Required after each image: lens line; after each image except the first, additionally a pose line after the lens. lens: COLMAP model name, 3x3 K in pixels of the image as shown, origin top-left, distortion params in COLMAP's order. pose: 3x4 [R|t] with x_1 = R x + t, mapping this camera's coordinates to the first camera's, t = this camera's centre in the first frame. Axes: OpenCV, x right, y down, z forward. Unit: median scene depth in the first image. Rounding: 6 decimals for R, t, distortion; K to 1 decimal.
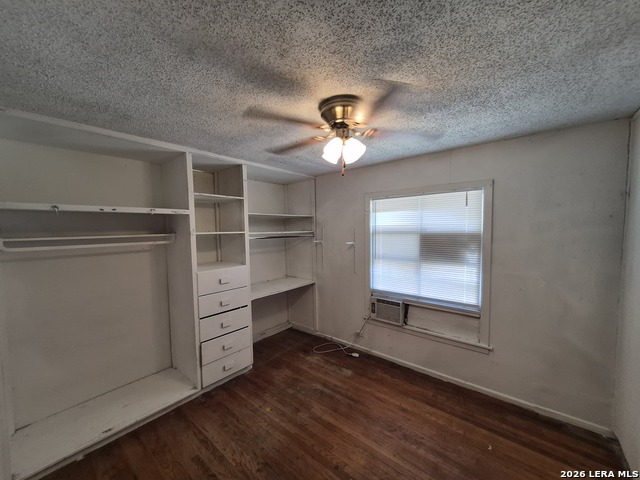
lens RADIAL K [[251.9, 0, 315.7], [0, 251.9, 241.8], [0, 0, 1]] dist [0.010947, -0.002029]
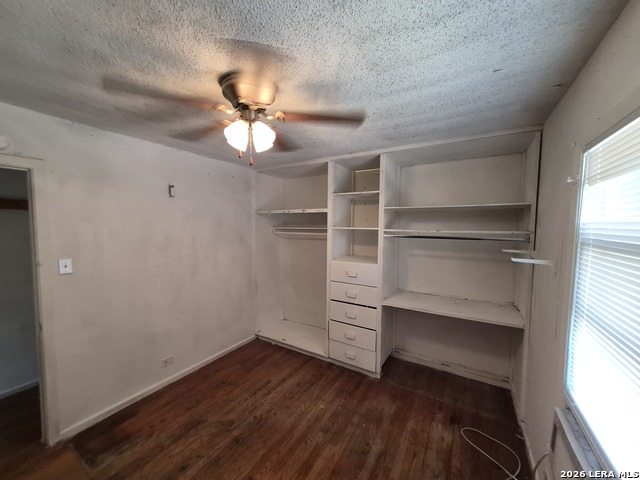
lens RADIAL K [[251.9, 0, 315.7], [0, 251.9, 241.8], [0, 0, 1]] dist [0.010947, -0.002029]
pose [[0.155078, 0.086707, -0.984090, 0.678659], [-0.062654, 0.994999, 0.077795, -0.055037], [0.985914, 0.049592, 0.159735, 0.726235]]
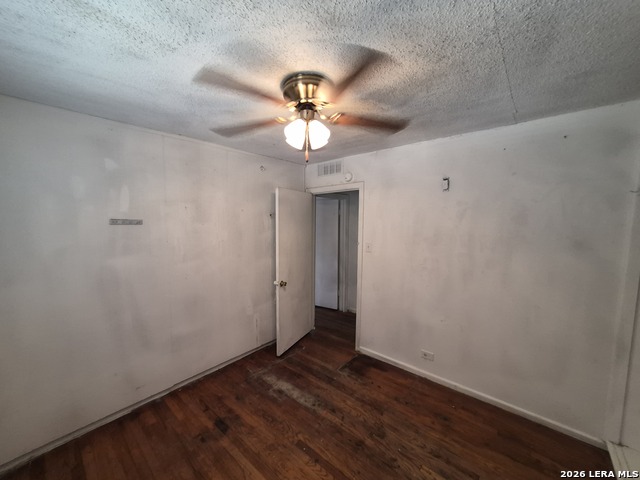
lens RADIAL K [[251.9, 0, 315.7], [0, 251.9, 241.8], [0, 0, 1]] dist [0.010947, -0.002029]
pose [[-0.999841, 0.015624, 0.008564, 0.045296], [0.016657, 0.990302, 0.137926, -0.066797], [-0.006326, 0.138047, -0.990405, 1.296610]]
